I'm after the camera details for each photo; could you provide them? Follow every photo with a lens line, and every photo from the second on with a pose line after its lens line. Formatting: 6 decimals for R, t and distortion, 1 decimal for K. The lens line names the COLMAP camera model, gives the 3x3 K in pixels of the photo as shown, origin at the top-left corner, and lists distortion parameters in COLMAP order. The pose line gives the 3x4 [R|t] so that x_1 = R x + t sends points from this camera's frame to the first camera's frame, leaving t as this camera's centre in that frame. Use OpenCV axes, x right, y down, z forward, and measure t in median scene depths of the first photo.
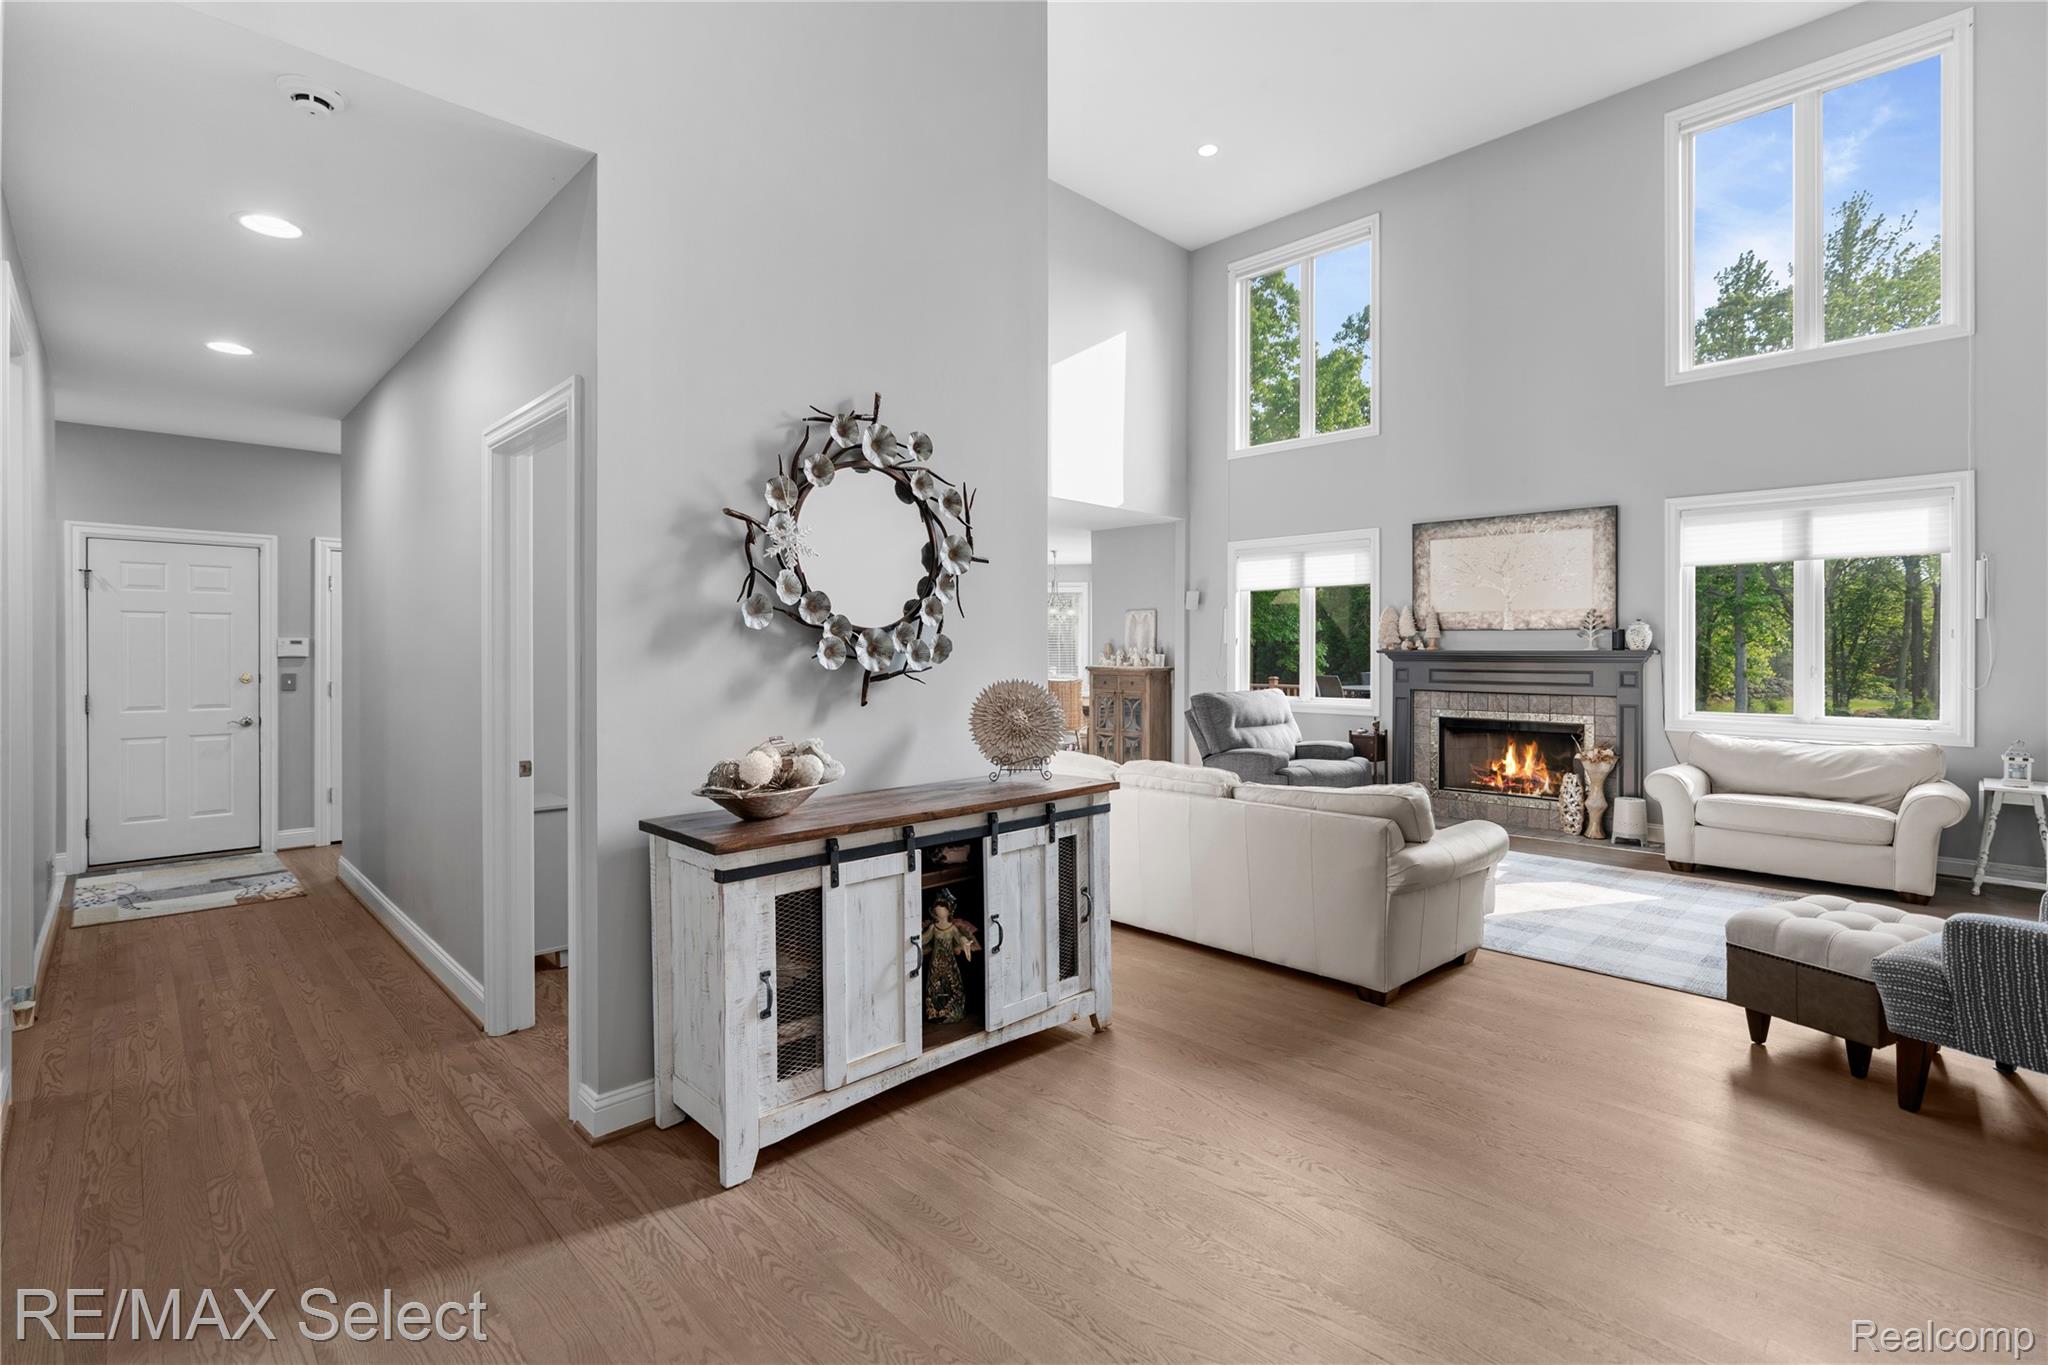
lens RADIAL K [[918.5, 0, 1034.0], [0, 918.5, 652.7], [0, 0, 1]] dist [-0.006652, 0.000629]
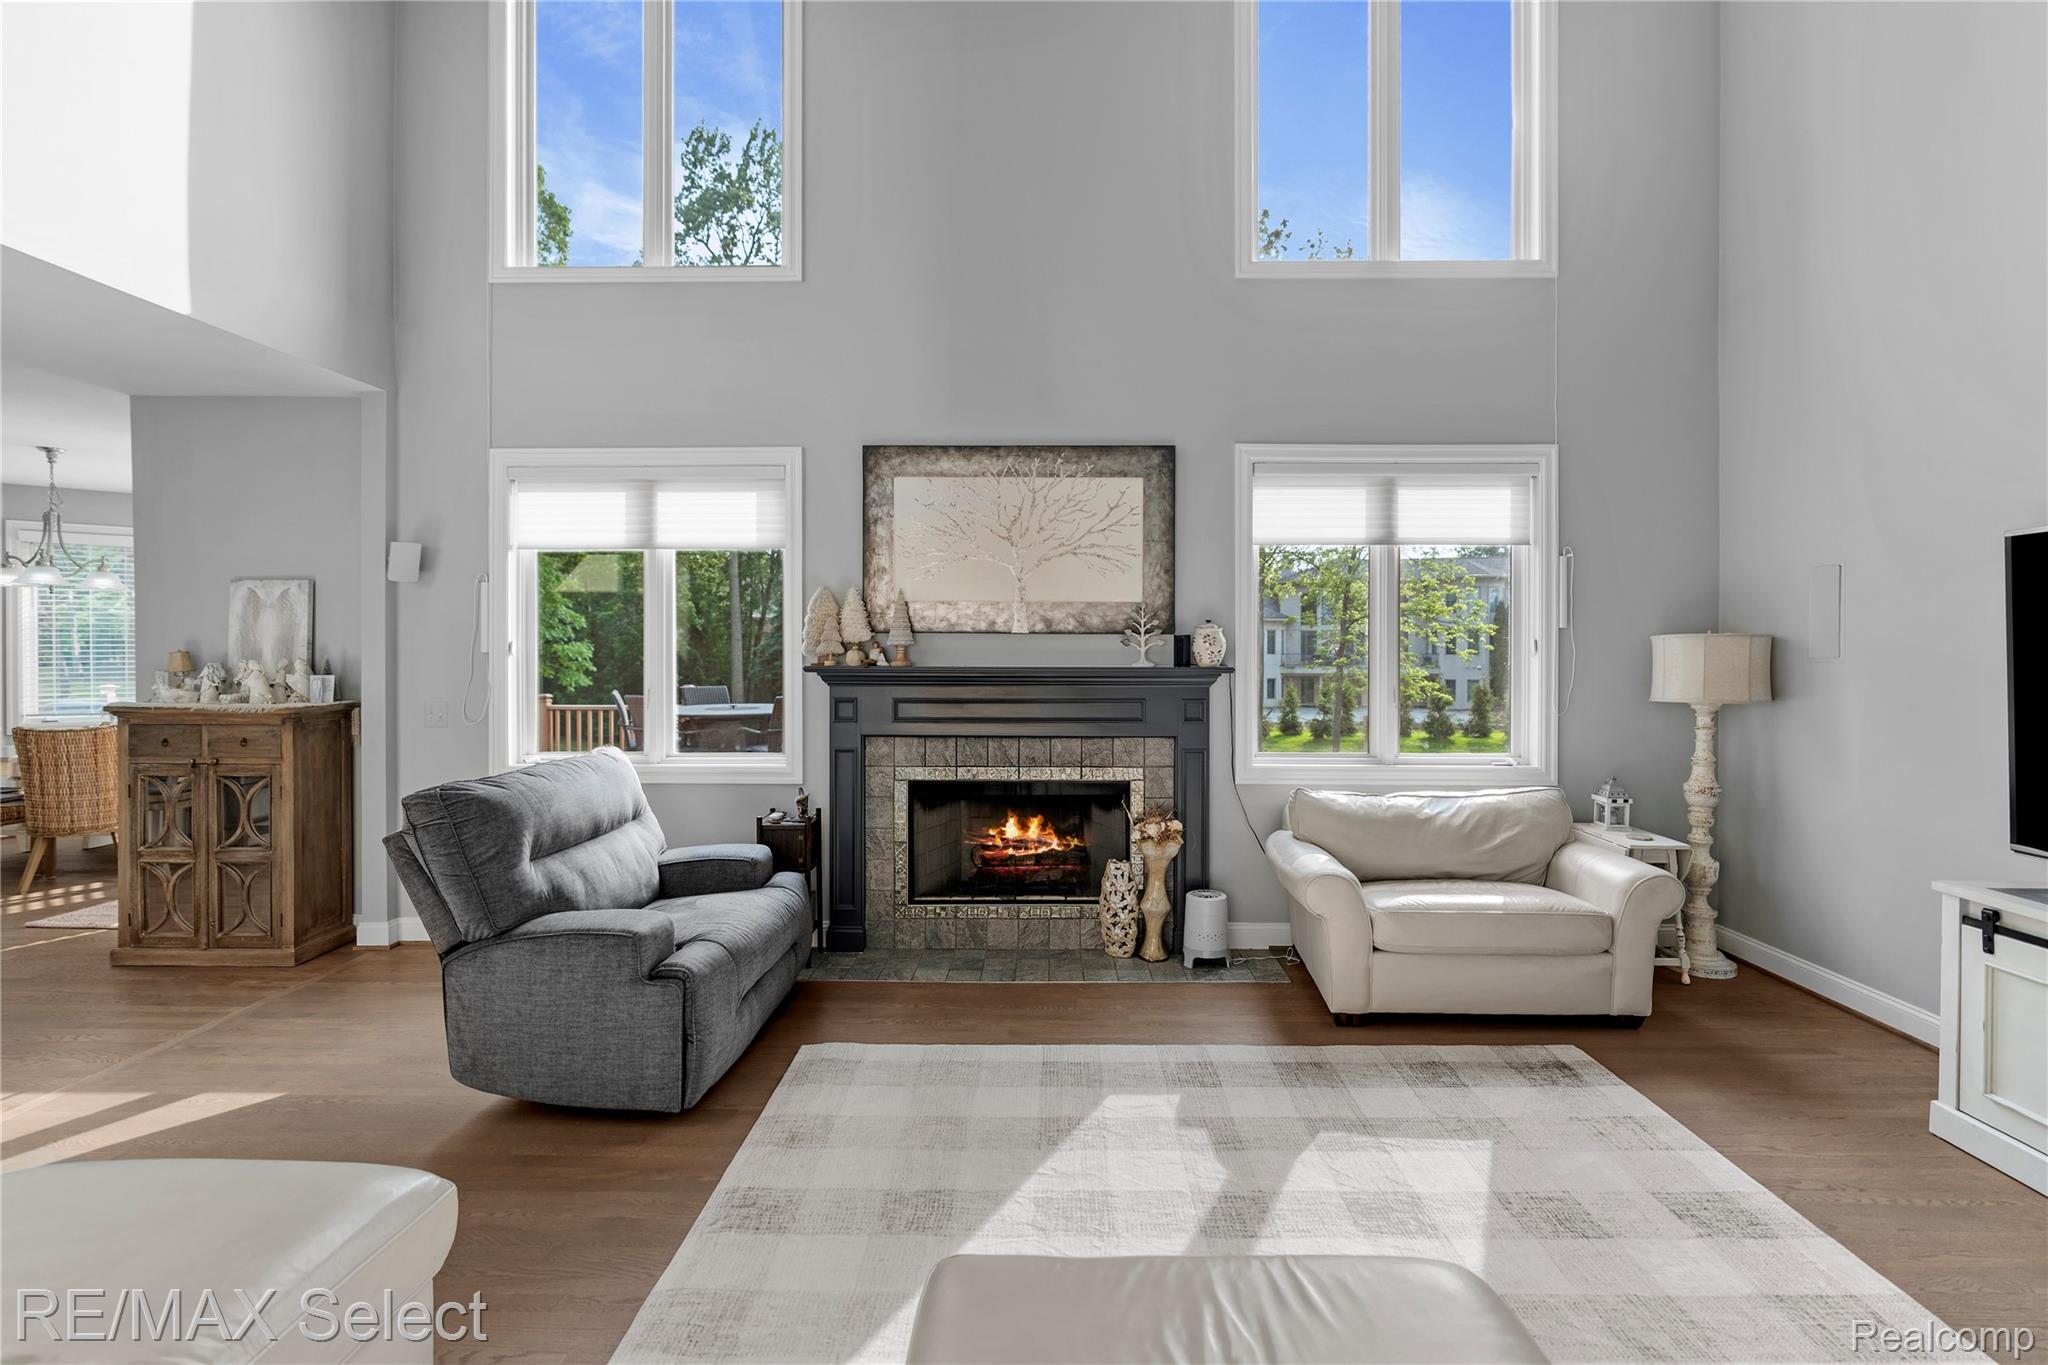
lens RADIAL K [[928.3, 0, 1036.7], [0, 928.3, 656.4], [0, 0, 1]] dist [-0.008349, 0.000308]
pose [[0.716100, -0.006060, 0.697972, 0.093809], [0.002037, 0.999976, 0.006592, -0.013607], [-0.697995, -0.003299, 0.716095, 0.555033]]
